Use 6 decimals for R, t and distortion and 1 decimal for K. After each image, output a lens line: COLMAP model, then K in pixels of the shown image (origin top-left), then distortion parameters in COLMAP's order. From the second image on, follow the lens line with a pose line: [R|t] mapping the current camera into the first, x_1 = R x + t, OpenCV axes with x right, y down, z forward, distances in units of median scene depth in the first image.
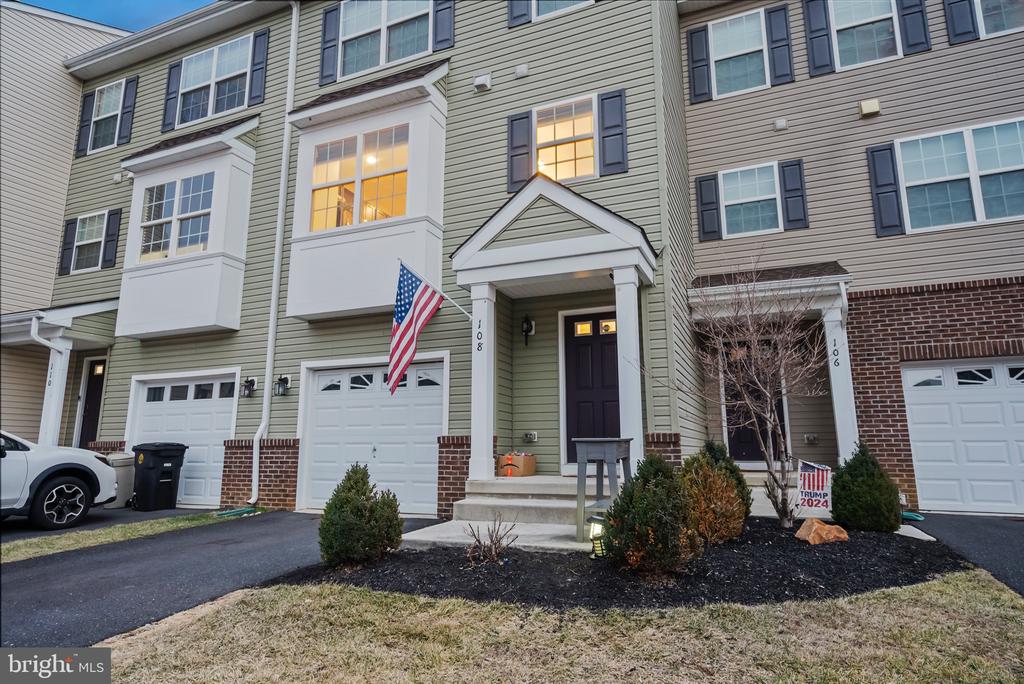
lens RADIAL K [[598.7, 0, 509.6], [0, 598.7, 337.0], [0, 0, 1]] dist [0.021491, 0.001000]
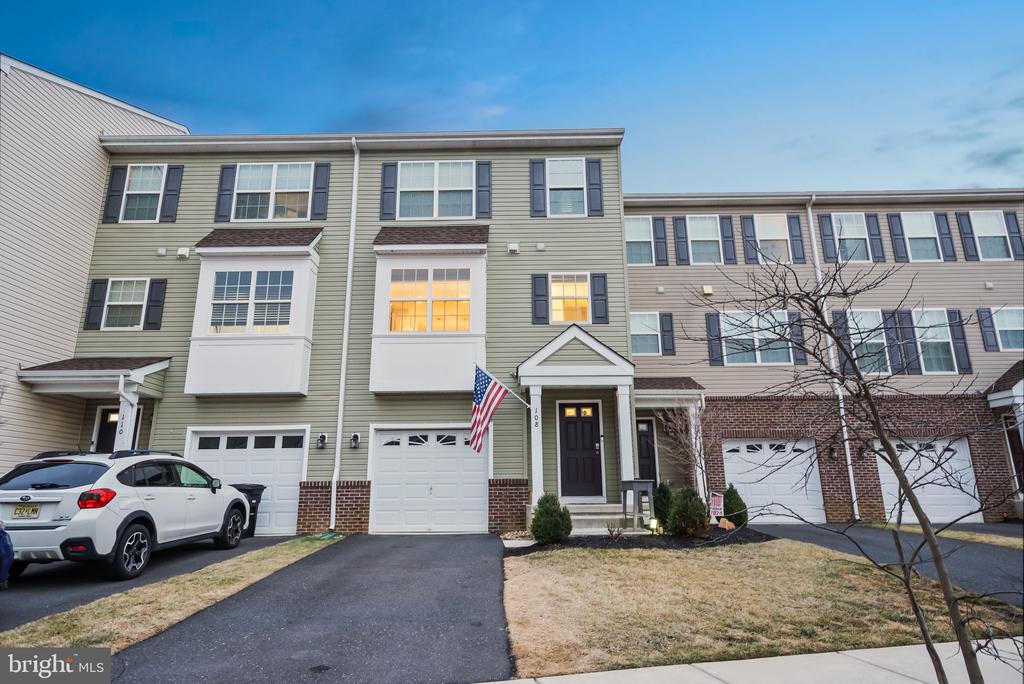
lens RADIAL K [[598.7, 0, 516.5], [0, 598.7, 343.1], [0, 0, 1]] dist [0.021491, 0.001000]
pose [[0.923430, 0.090651, 0.372907, -0.564448], [-0.065837, 0.994716, -0.078775, -0.056035], [-0.378078, 0.048192, 0.924519, -0.398372]]
